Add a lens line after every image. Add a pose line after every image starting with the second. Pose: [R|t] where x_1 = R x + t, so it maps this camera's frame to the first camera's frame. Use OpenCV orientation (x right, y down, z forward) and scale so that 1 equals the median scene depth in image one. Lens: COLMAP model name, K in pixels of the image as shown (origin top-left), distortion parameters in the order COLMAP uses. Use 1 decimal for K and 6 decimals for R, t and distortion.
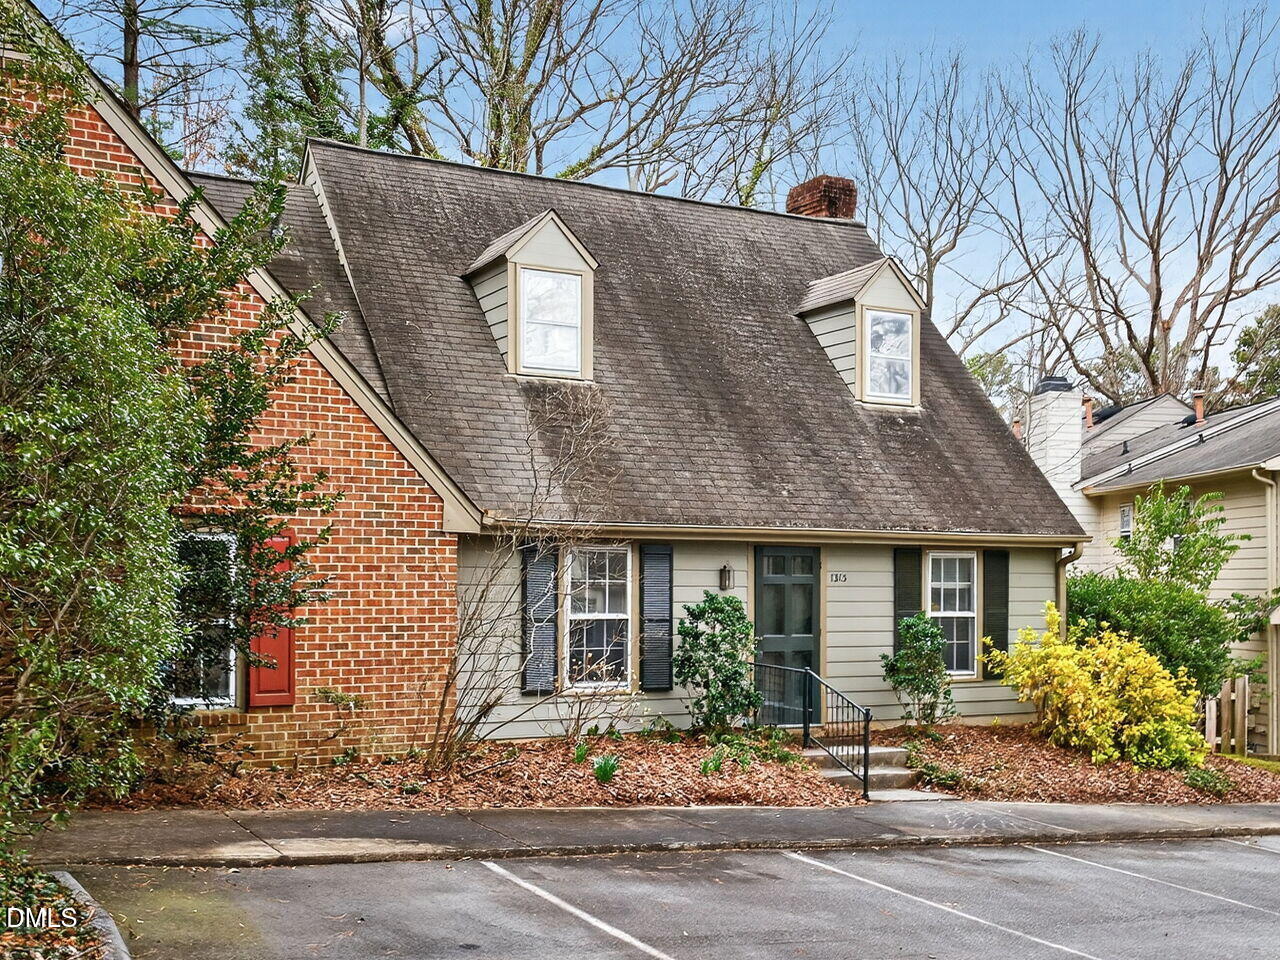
lens RADIAL K [[1407.8, 0, 641.5], [0, 1407.8, 478.7], [0, 0, 1]] dist [0.044728, 0.000000]
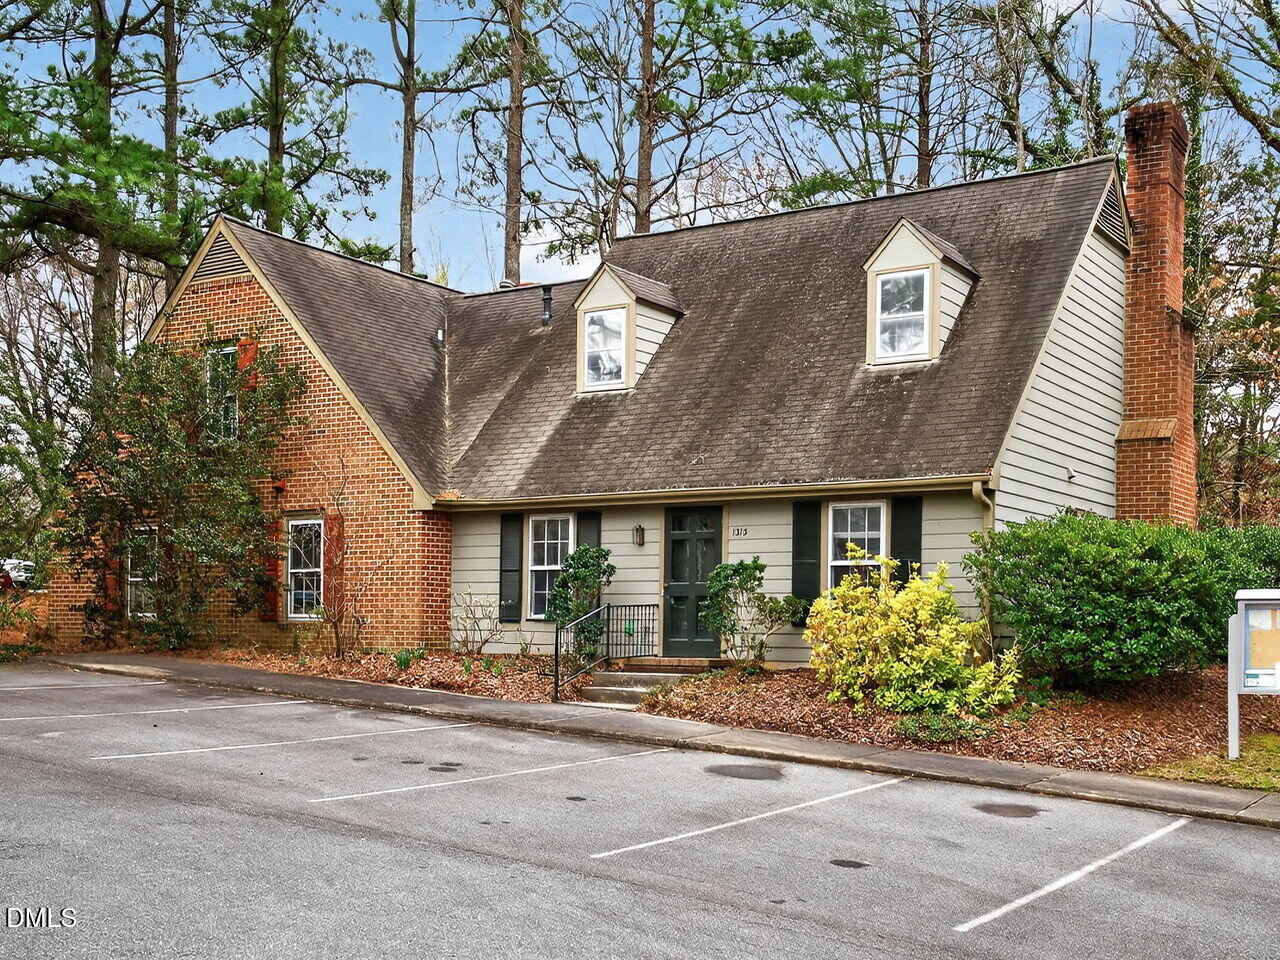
lens RADIAL K [[1407.8, 0, 635.5], [0, 1407.8, 484.9], [0, 0, 1]] dist [0.044728, 0.000000]
pose [[0.490796, -0.087397, -0.866880, 1.079320], [0.053901, 0.996096, -0.069908, 0.107978], [0.869605, -0.012415, 0.493591, 0.382757]]
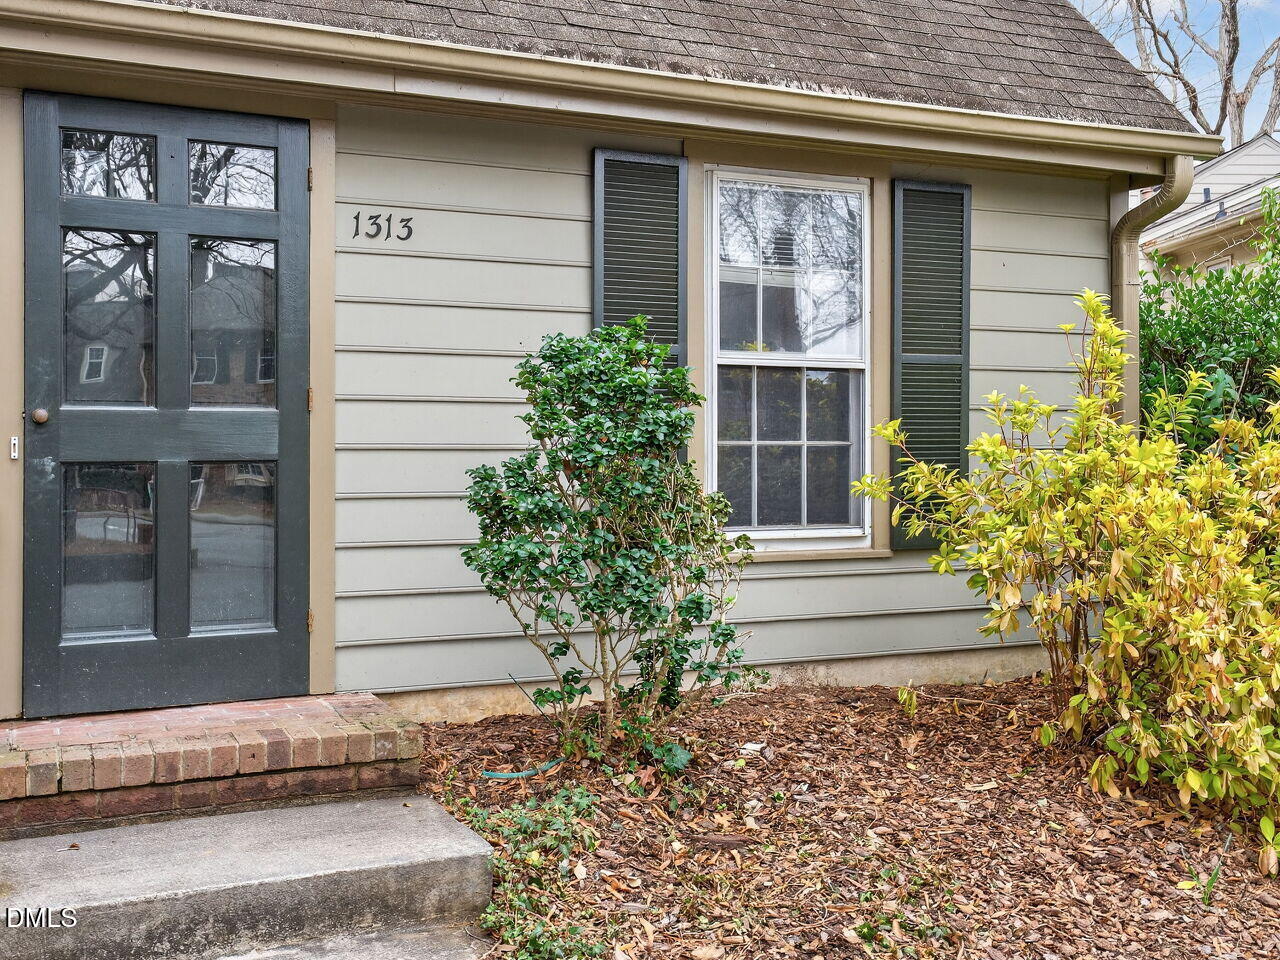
lens RADIAL K [[1253.3, 0, 592.1], [0, 1253.3, 403.0], [0, 0, 1]] dist [0.038236, 0.000000]
pose [[0.995557, -0.013006, -0.093256, 0.211605], [0.015524, 0.999533, 0.026328, 0.102849], [0.092870, -0.027659, 0.995294, 0.737236]]
